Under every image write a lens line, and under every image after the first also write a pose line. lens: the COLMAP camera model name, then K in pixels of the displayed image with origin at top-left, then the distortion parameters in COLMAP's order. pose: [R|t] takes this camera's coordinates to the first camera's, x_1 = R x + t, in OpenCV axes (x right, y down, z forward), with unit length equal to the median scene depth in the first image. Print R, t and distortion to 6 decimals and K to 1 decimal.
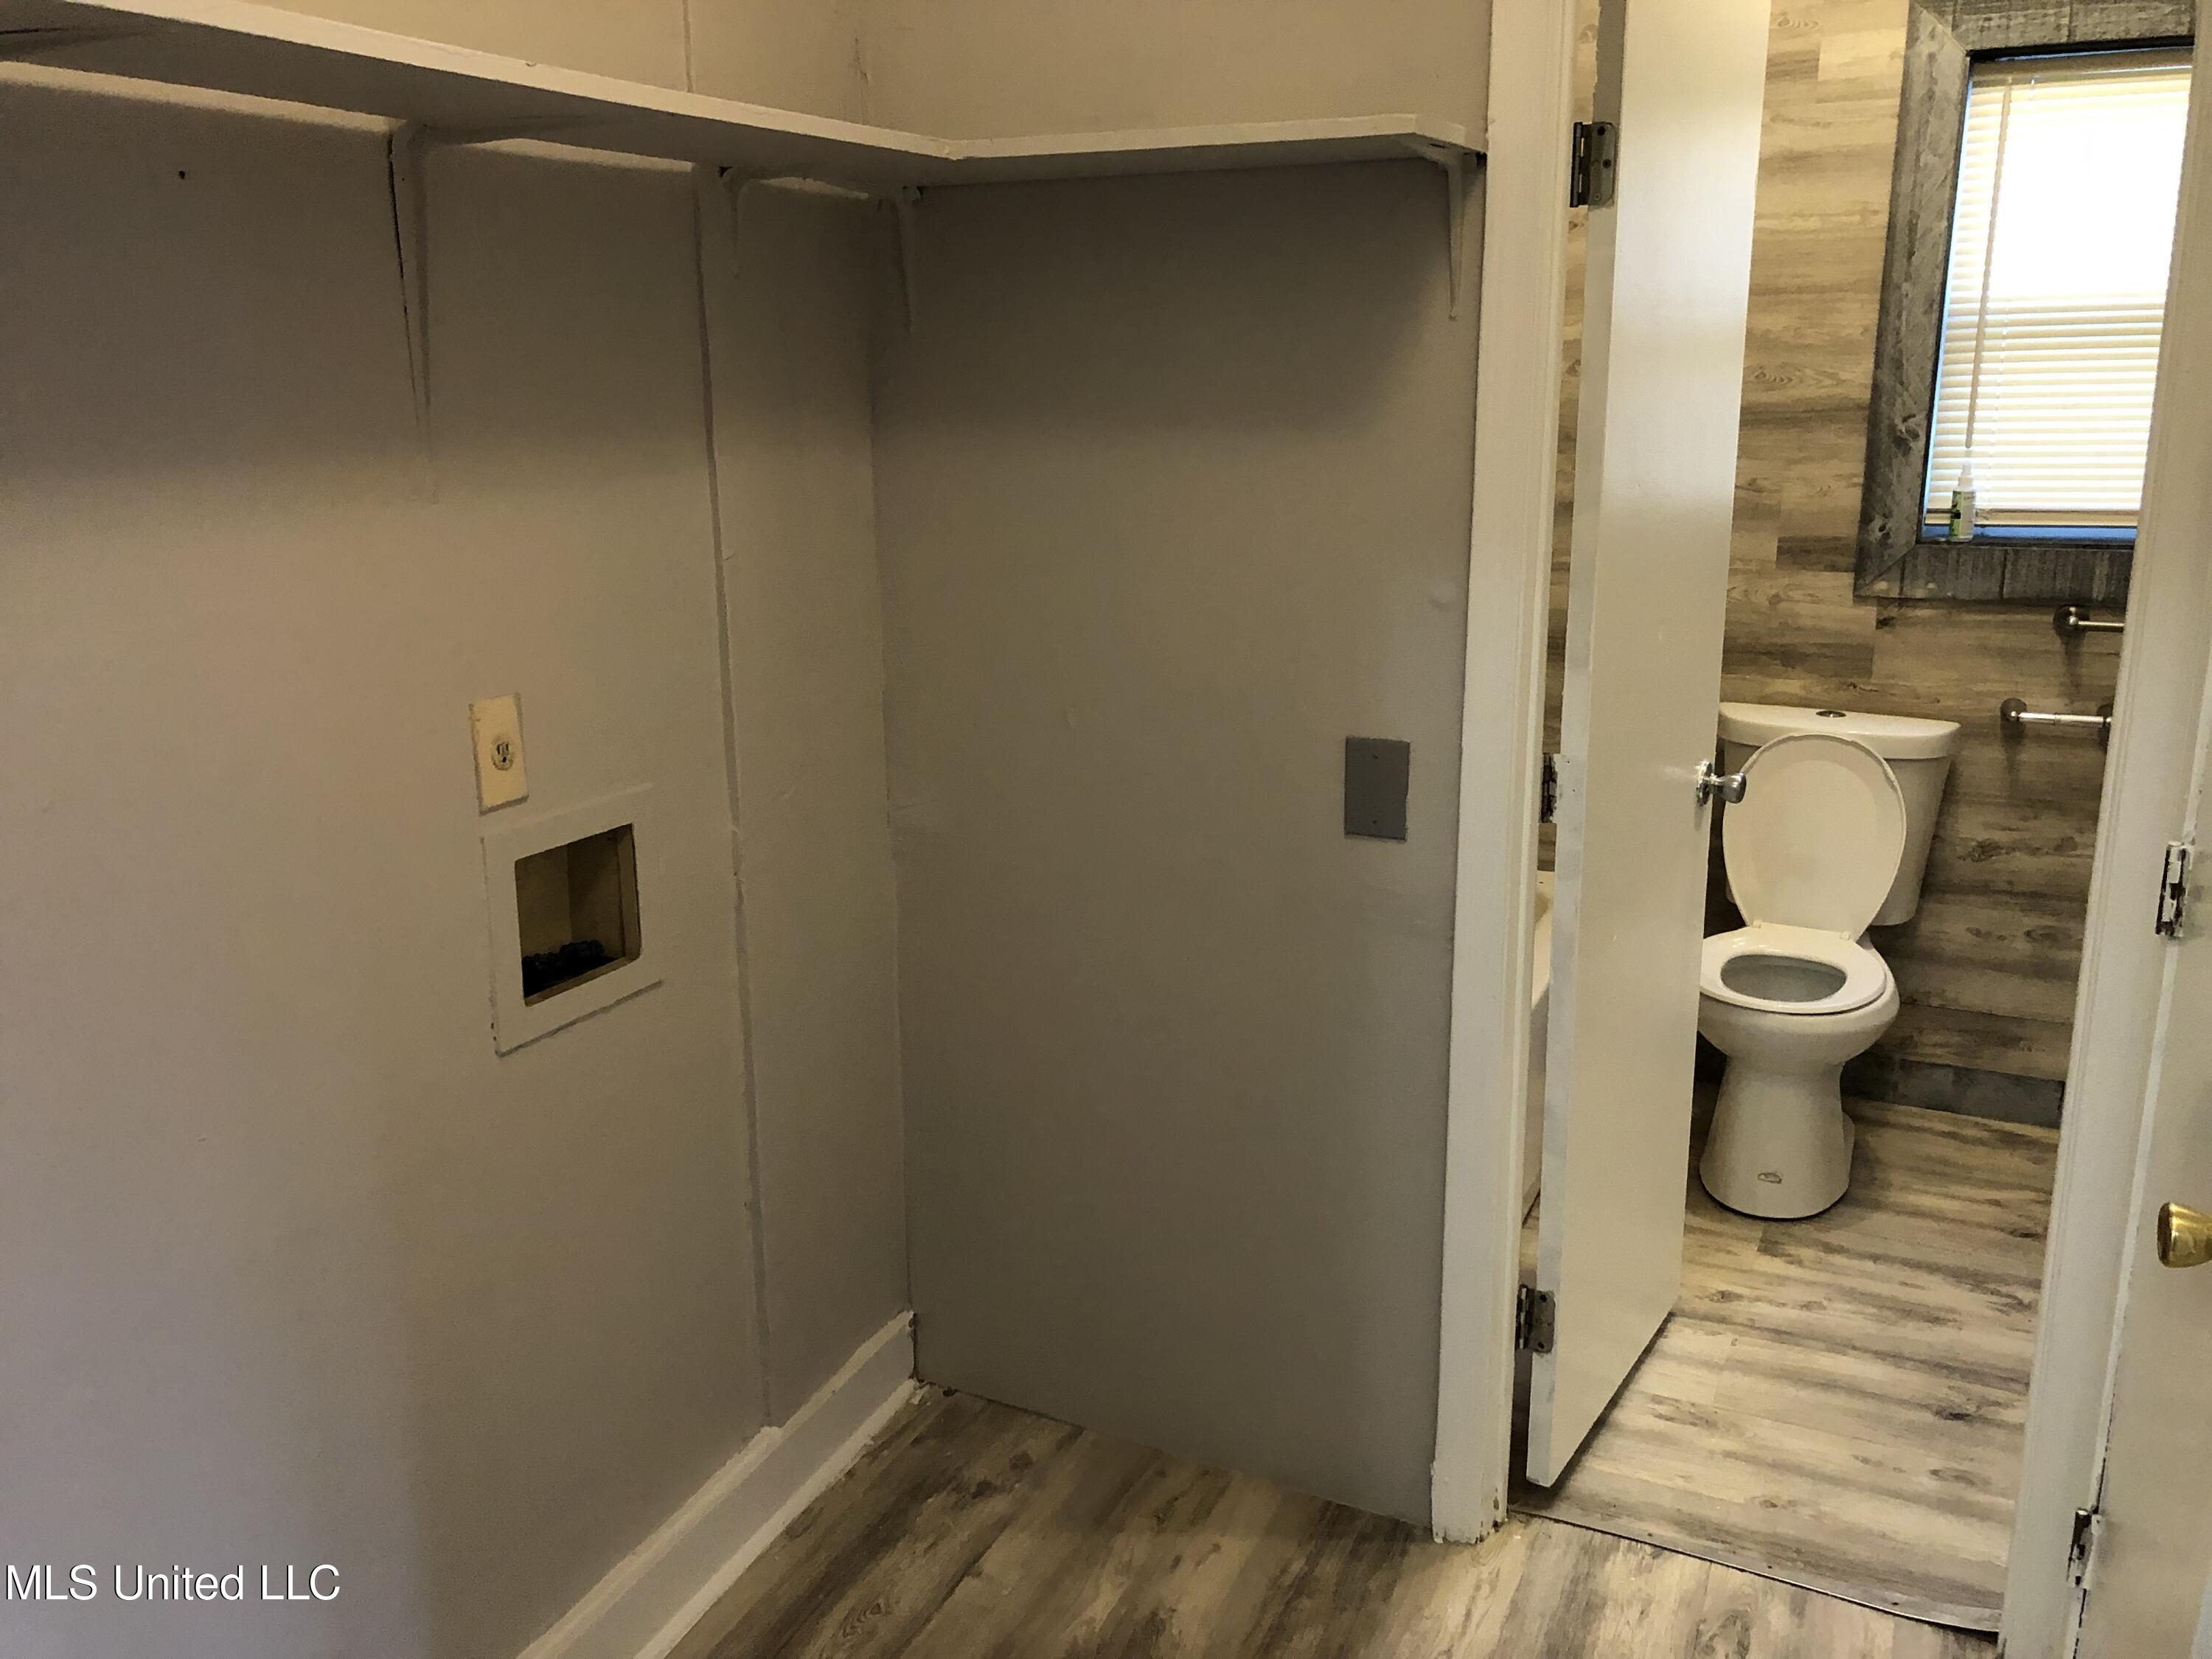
lens RADIAL K [[1786.4, 0, 1125.9], [0, 1786.4, 788.9], [0, 0, 1]] dist [0.043135, -0.051281]
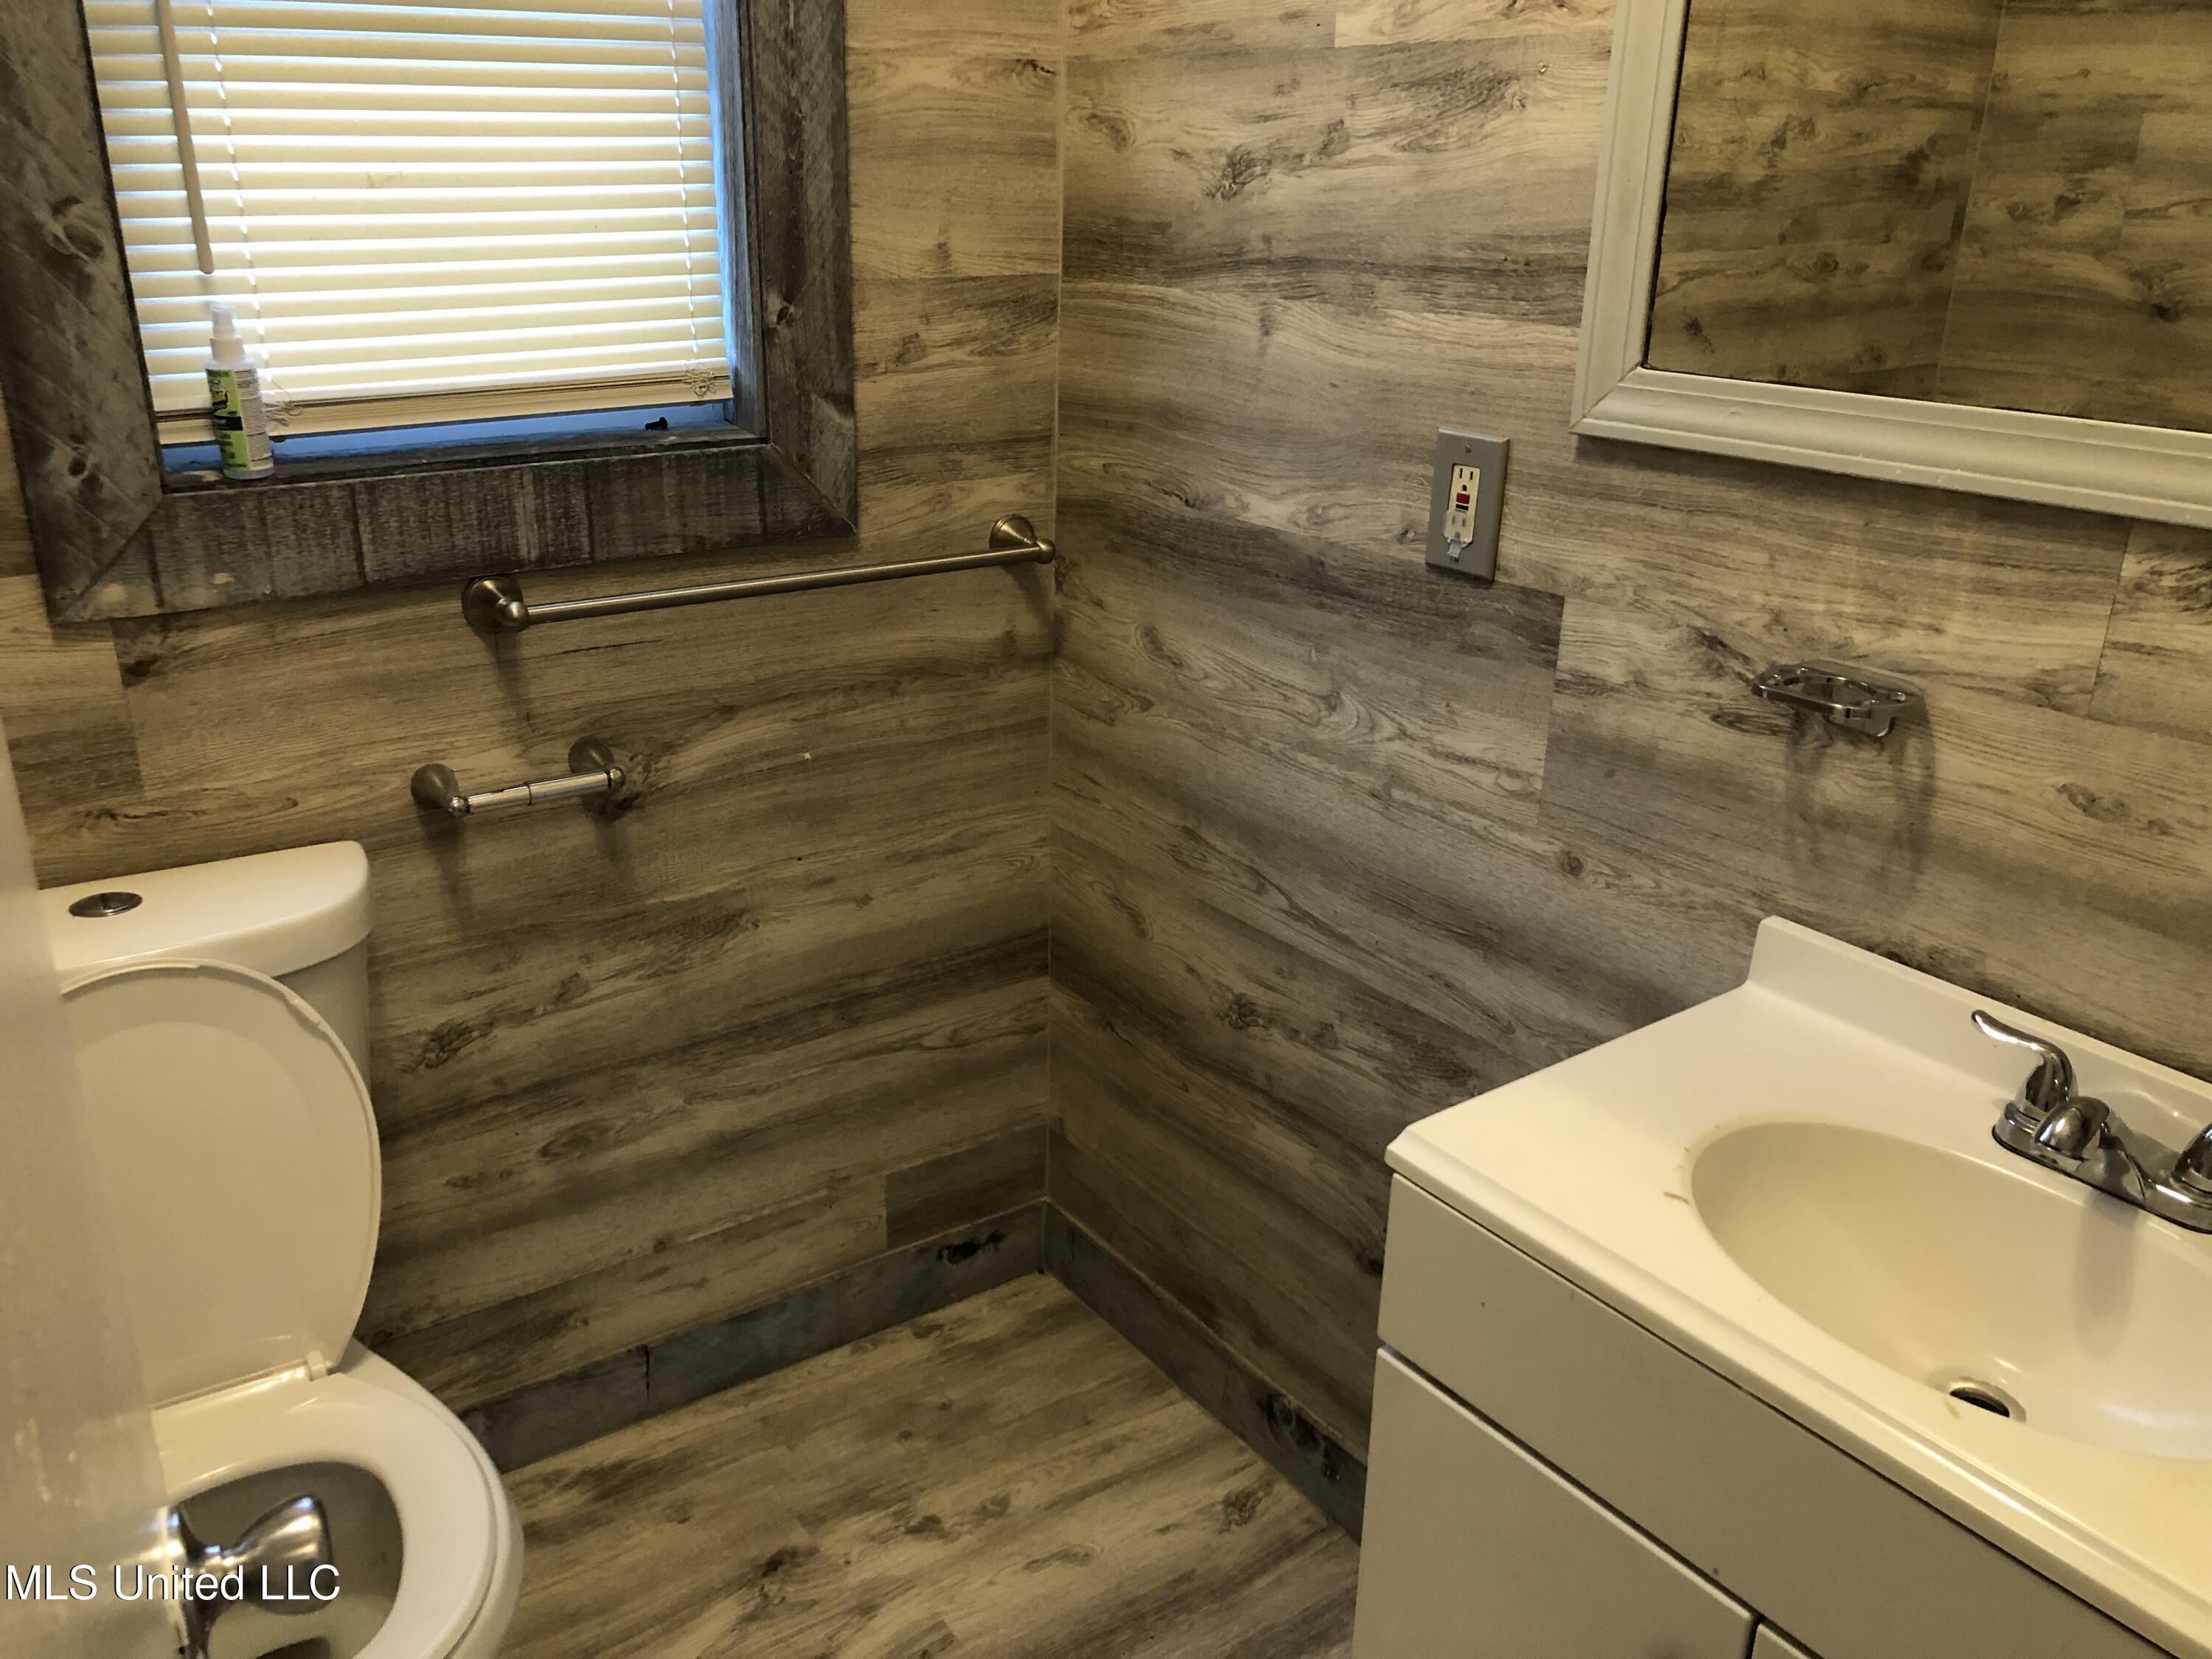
lens RADIAL K [[1786.4, 0, 1109.8], [0, 1786.4, 847.4], [0, 0, 1]] dist [0.043135, -0.051281]
pose [[0.482555, -0.298551, 0.823412, 0.155141], [0.188118, 0.953501, 0.235473, -0.114553], [-0.855425, 0.041270, 0.516280, 0.571367]]
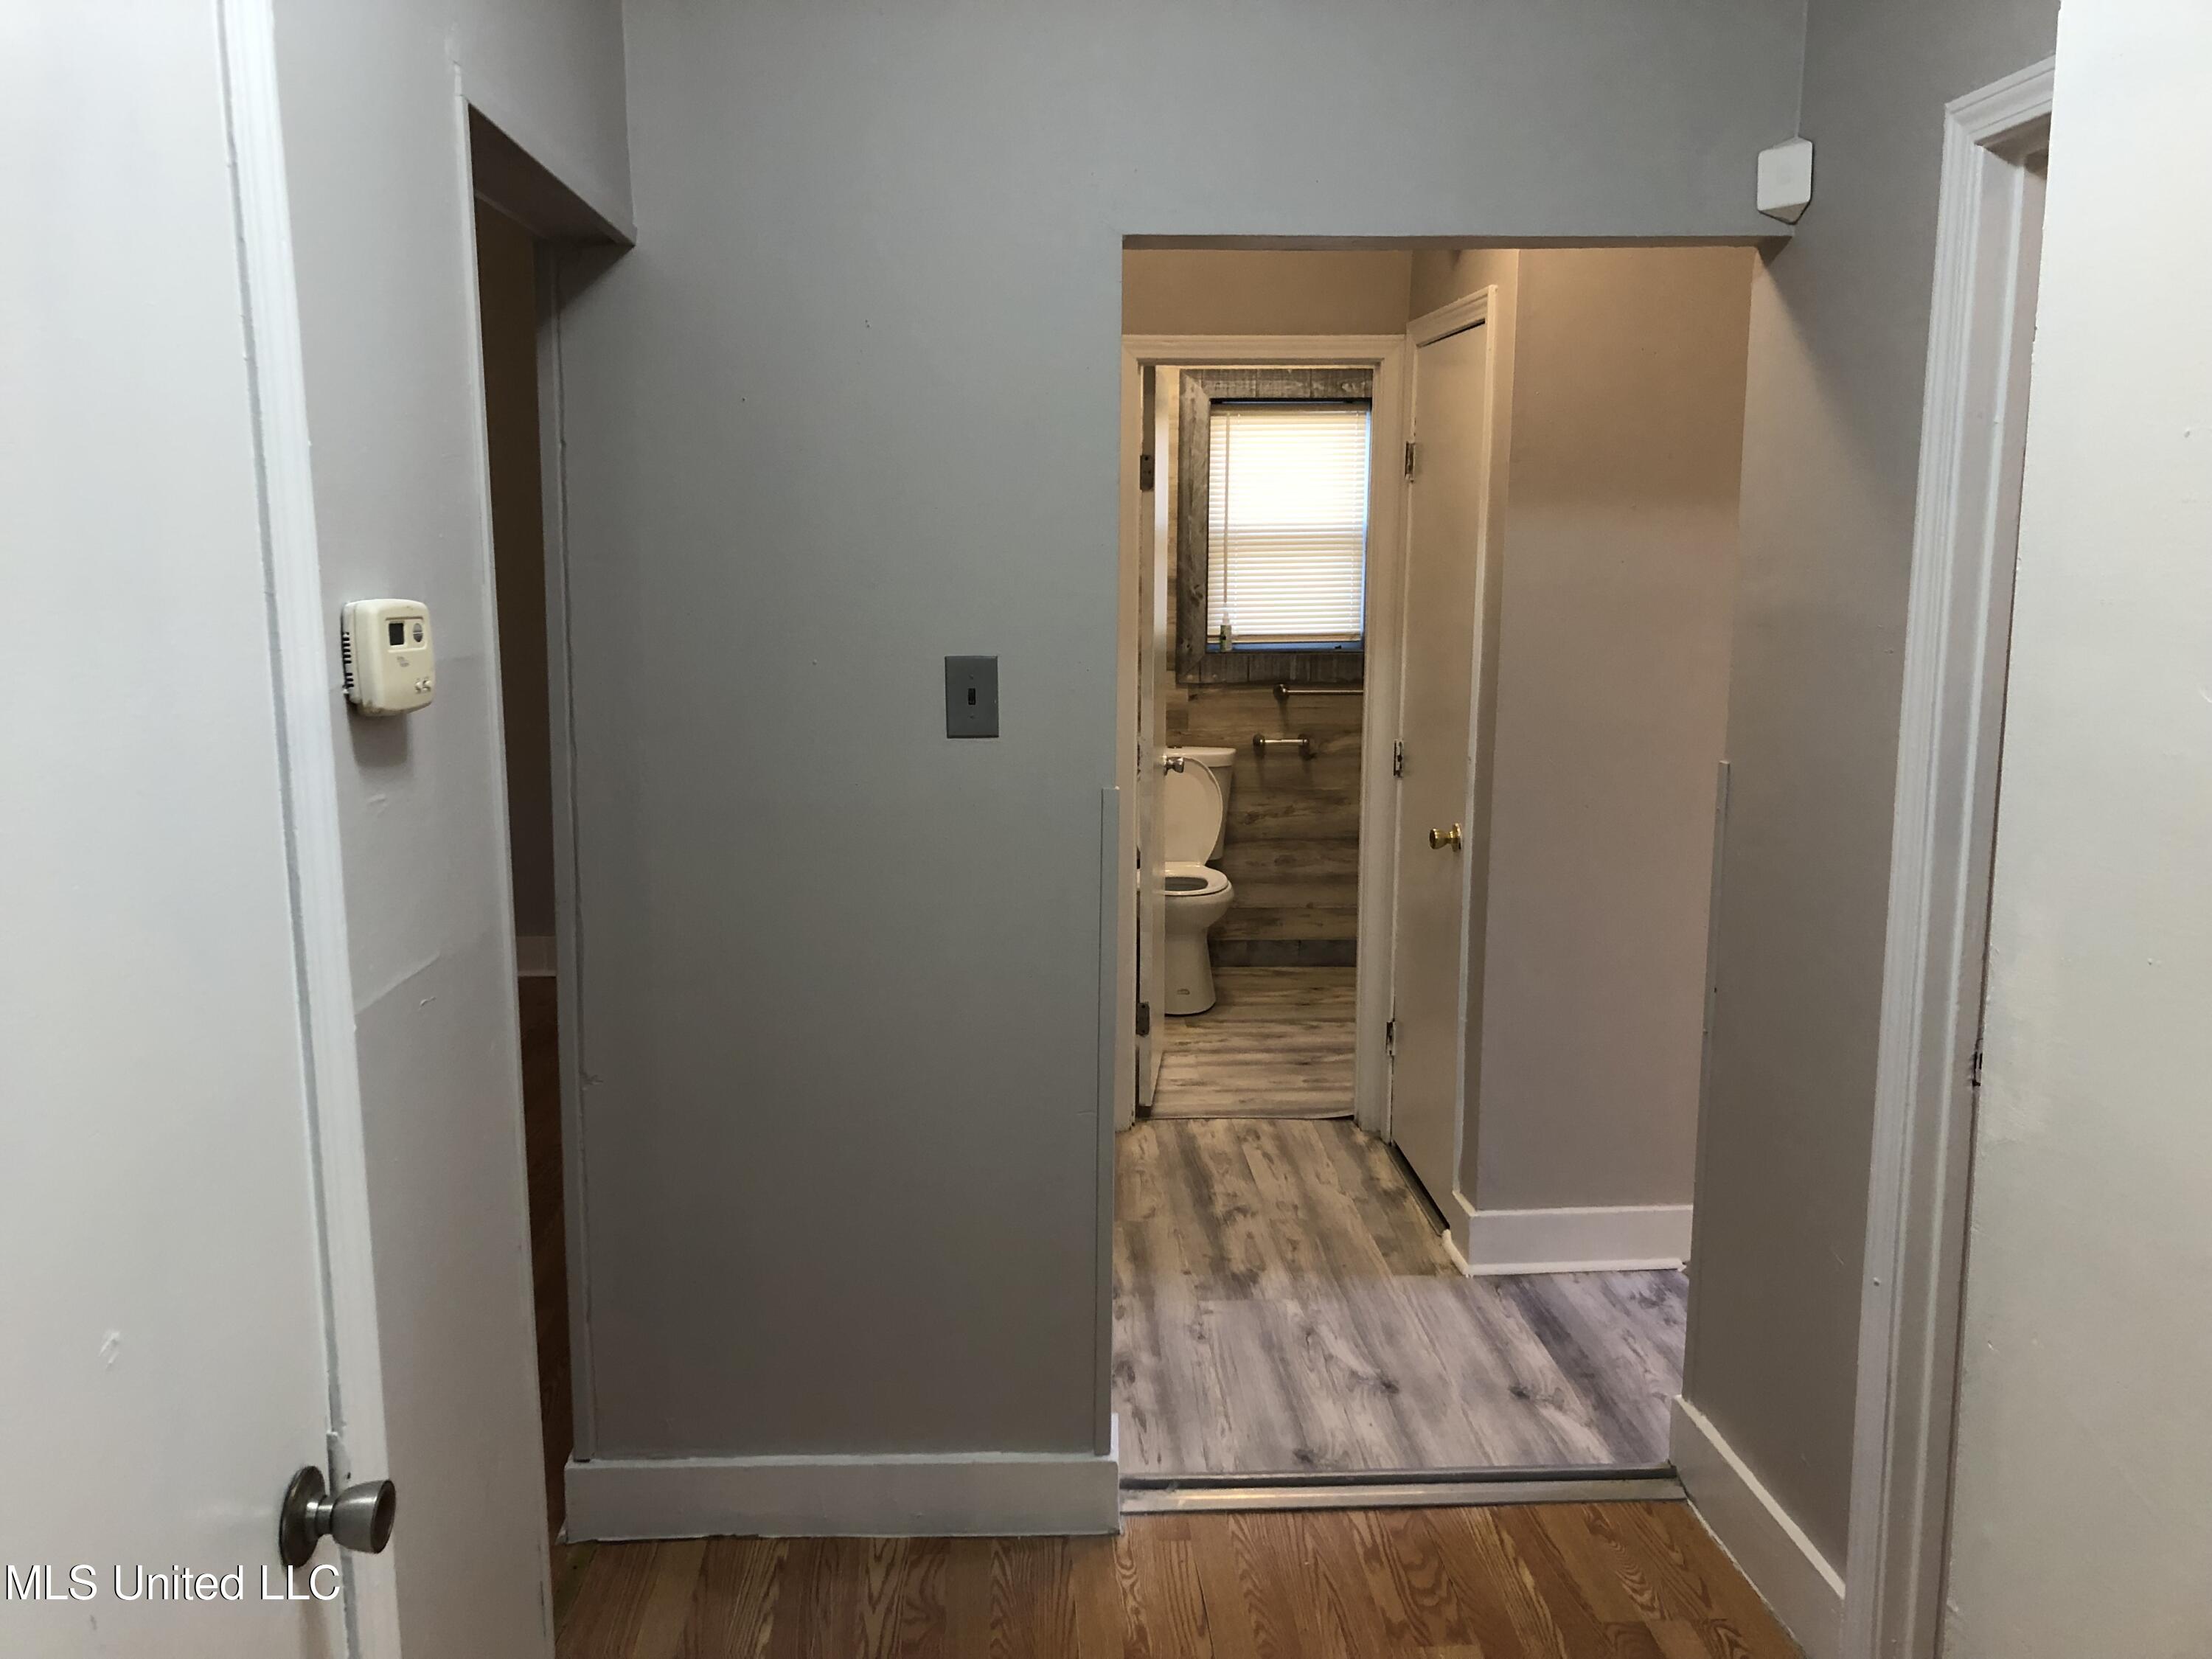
lens RADIAL K [[1786.4, 0, 1090.0], [0, 1786.4, 835.6], [0, 0, 1]] dist [0.043135, -0.051281]
pose [[0.885752, -0.069343, 0.458950, -0.531142], [0.103438, 0.993402, -0.049536, 0.130346], [-0.452487, 0.091349, 0.887080, -0.570143]]
